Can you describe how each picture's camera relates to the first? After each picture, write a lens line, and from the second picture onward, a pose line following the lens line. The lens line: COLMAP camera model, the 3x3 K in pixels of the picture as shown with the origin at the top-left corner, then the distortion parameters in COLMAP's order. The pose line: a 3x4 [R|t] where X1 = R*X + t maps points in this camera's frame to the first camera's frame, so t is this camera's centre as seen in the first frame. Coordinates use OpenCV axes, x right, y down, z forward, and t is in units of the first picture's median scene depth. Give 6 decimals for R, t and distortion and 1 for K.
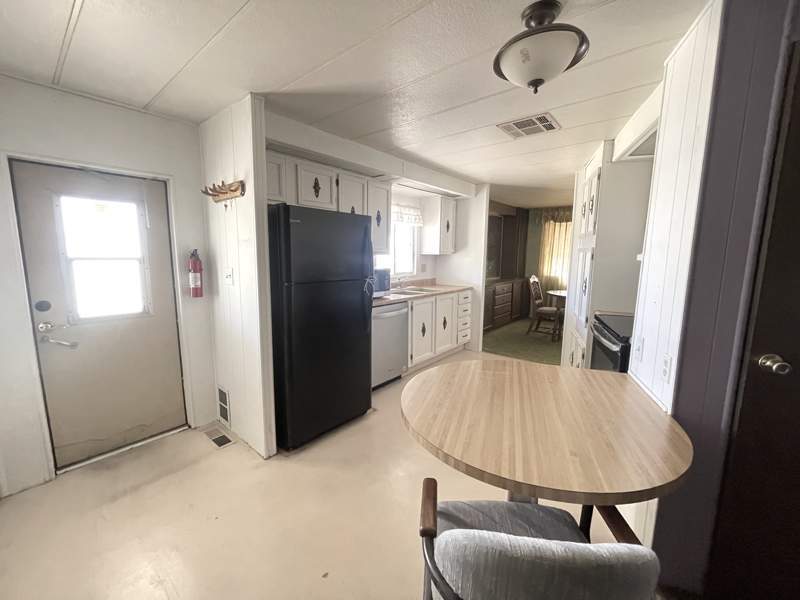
lens RADIAL K [[325.5, 0, 399.4], [0, 325.5, 297.8], [0, 0, 1]] dist [-0.001394, -0.000070]
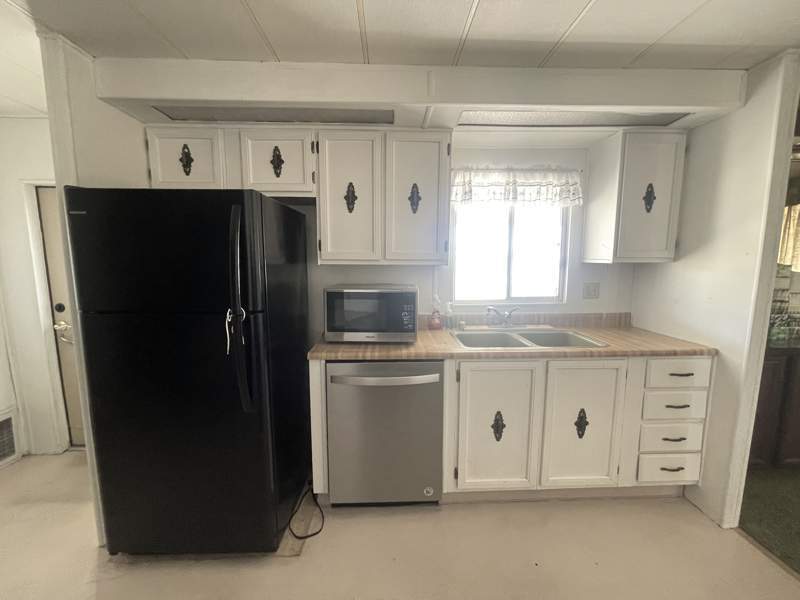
lens RADIAL K [[325.5, 0, 399.4], [0, 325.5, 297.8], [0, 0, 1]] dist [-0.001394, -0.000070]
pose [[0.665402, 0.082718, -0.741888, 0.269704], [-0.097288, 0.994975, 0.023679, -0.070629], [0.740119, 0.056421, 0.670105, 0.498508]]
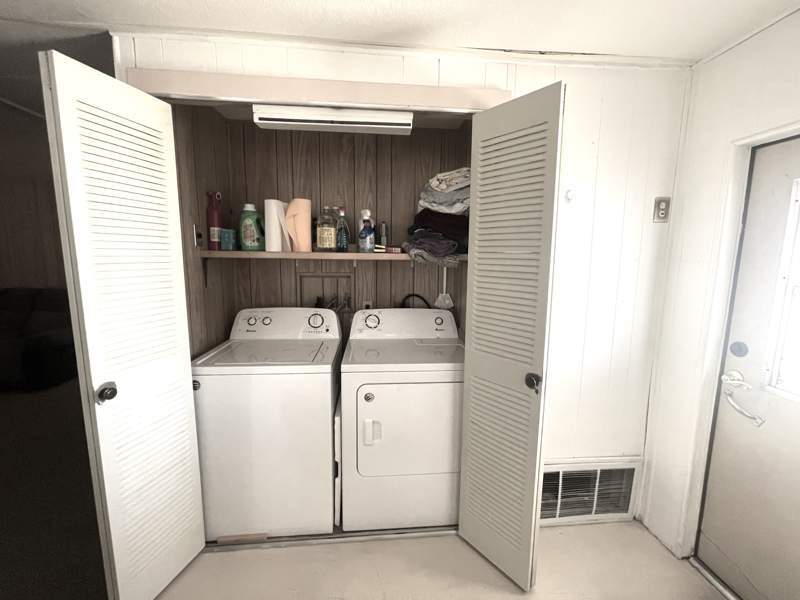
lens RADIAL K [[325.5, 0, 399.4], [0, 325.5, 297.8], [0, 0, 1]] dist [-0.001394, -0.000070]
pose [[-0.777671, 0.062605, -0.625547, -0.011653], [-0.109536, 0.966316, 0.232884, -0.070083], [0.619056, 0.249627, -0.744618, 0.467557]]
